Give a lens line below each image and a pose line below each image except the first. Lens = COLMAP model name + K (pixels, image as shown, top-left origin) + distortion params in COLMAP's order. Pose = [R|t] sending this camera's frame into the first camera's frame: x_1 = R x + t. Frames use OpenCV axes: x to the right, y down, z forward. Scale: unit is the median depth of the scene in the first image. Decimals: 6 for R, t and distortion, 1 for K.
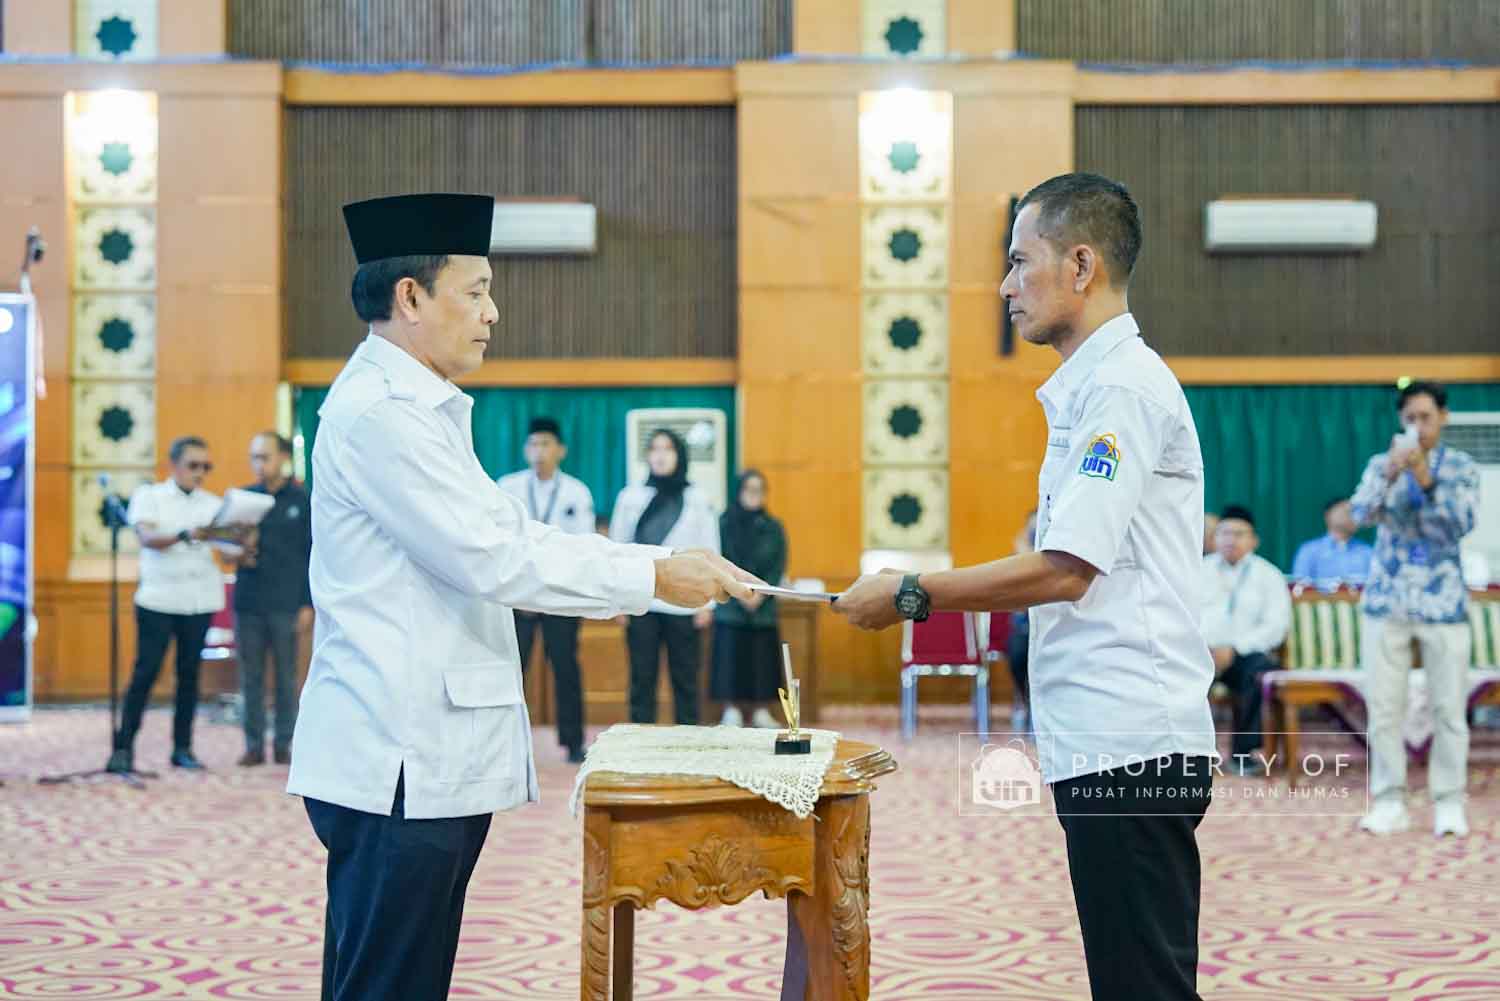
lens RADIAL K [[2940.4, 0, 682.6], [0, 2940.4, 503.4], [0, 0, 1]] dist [-0.014626, -0.155151]
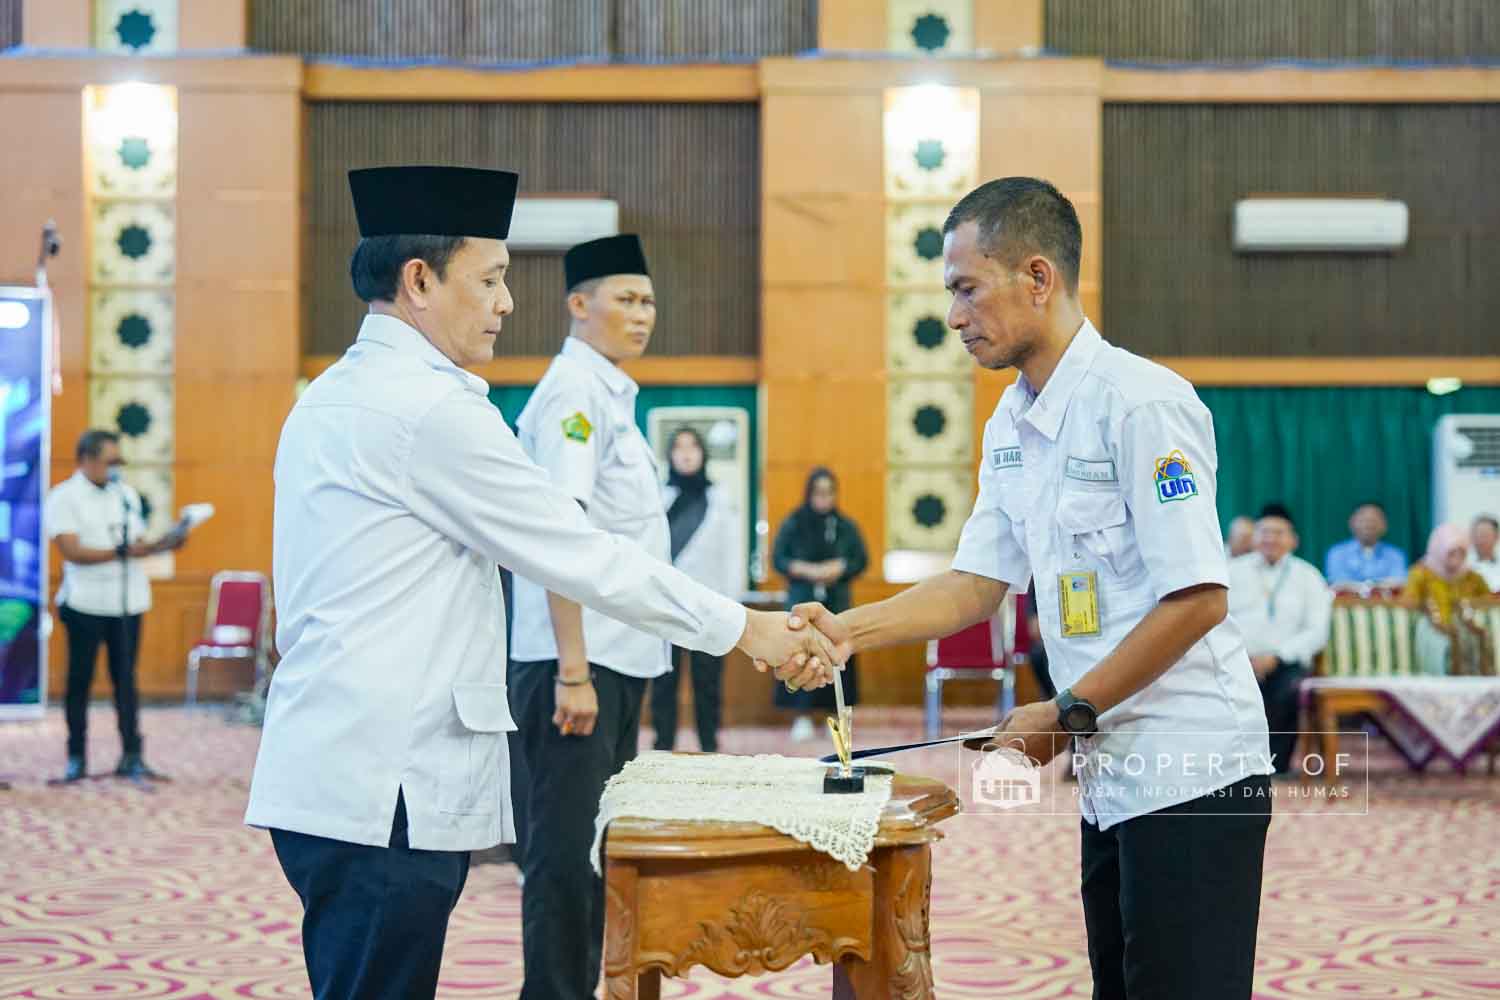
lens RADIAL K [[2857.8, 0, 704.1], [0, 2857.8, 528.2], [0, 0, 1]] dist [-0.012390, -0.175660]
pose [[0.999988, 0.004787, 0.001414, -0.002305], [-0.004800, 0.999949, 0.008911, -0.000287], [-0.001371, -0.008918, 0.999959, 0.058592]]
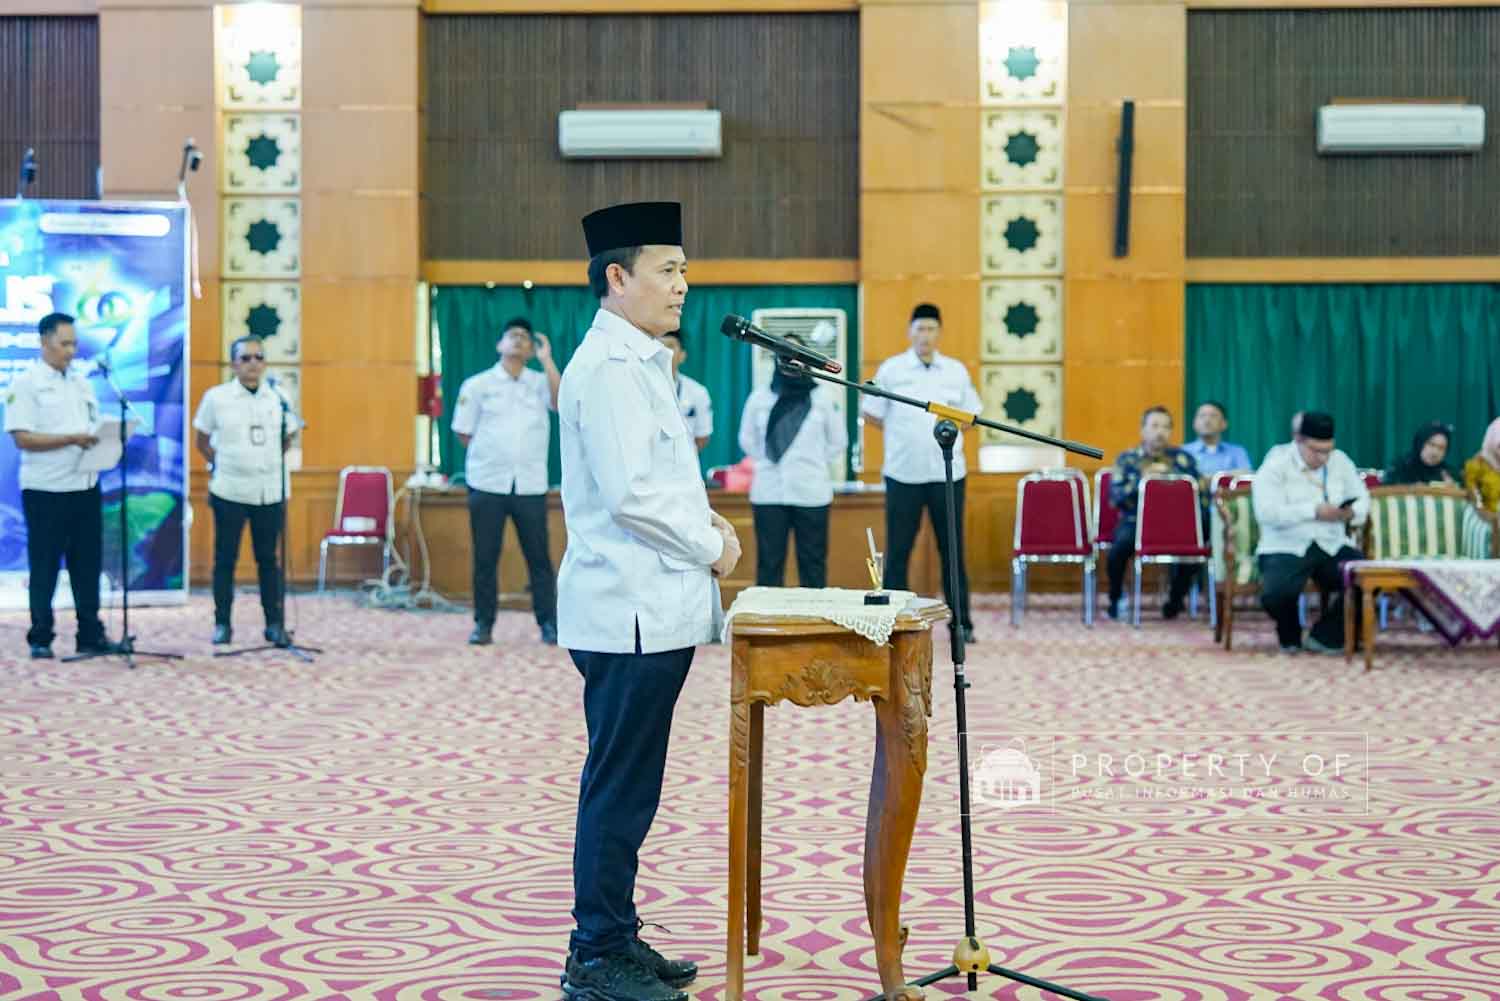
lens RADIAL K [[3179.5, 0, 547.7], [0, 3179.5, 503.2], [0, 0, 1]] dist [-0.009481, 0.018736]
pose [[0.996668, 0.003558, -0.081492, 0.001539], [-0.000510, 0.999301, 0.037386, -0.008143], [0.081568, -0.037220, 0.995973, -0.208746]]
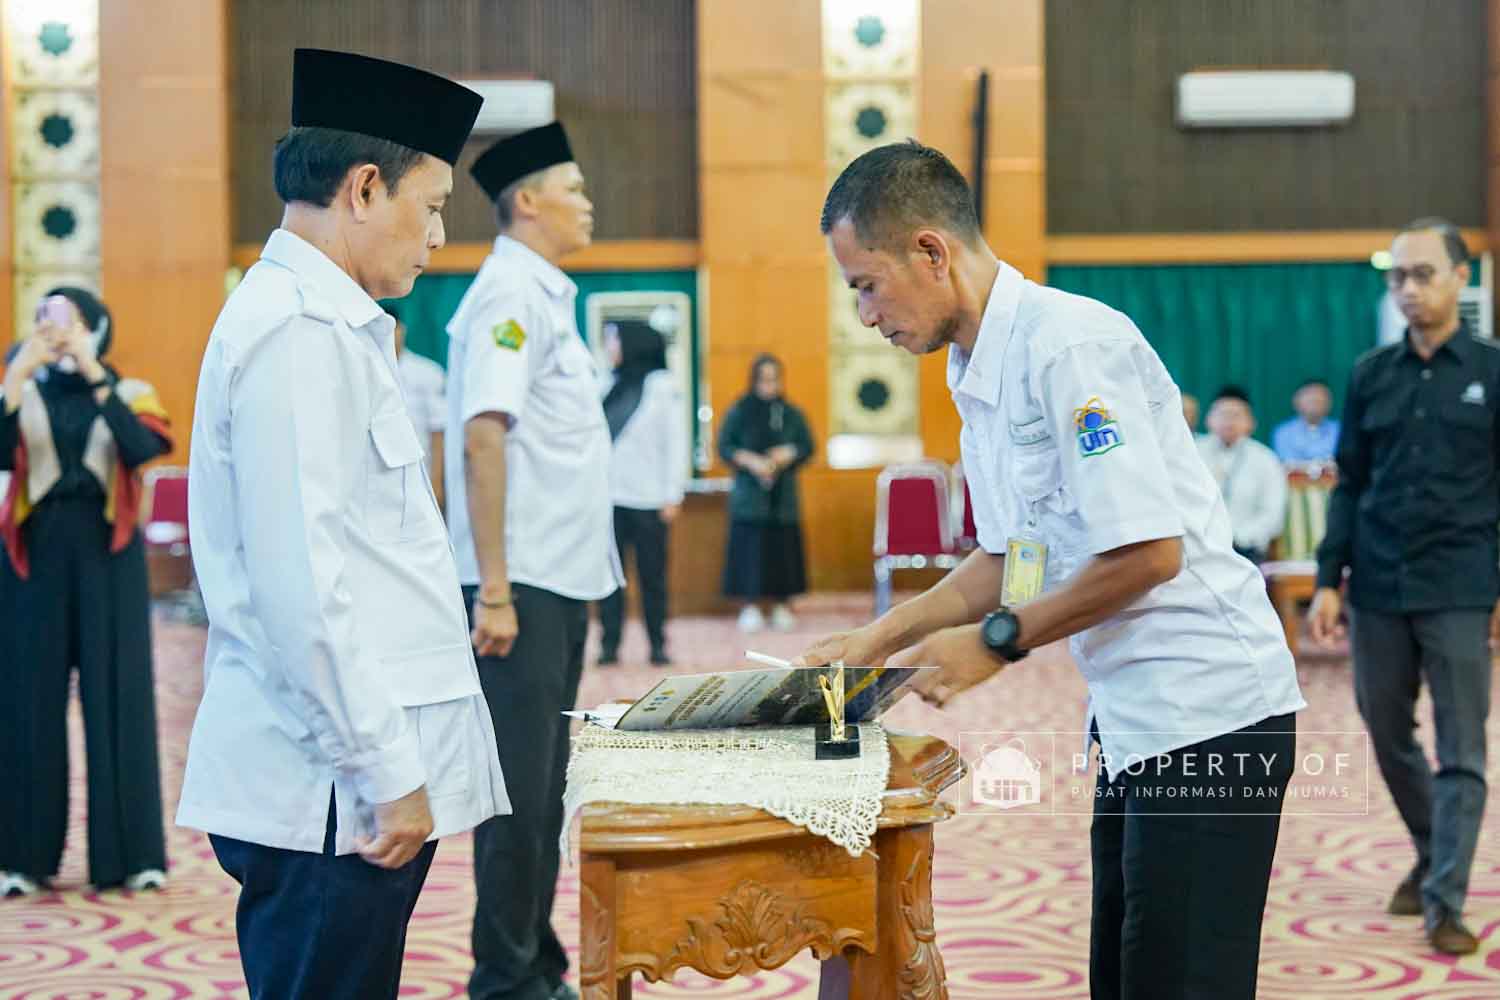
lens RADIAL K [[2822.3, 0, 747.5], [0, 2822.3, 529.1], [0, 0, 1]] dist [-0.001642, -0.255624]
pose [[0.999141, -0.012758, 0.039430, -0.006208], [0.010618, 0.998484, 0.054008, -0.006674], [-0.040059, -0.053543, 0.997762, 0.096287]]
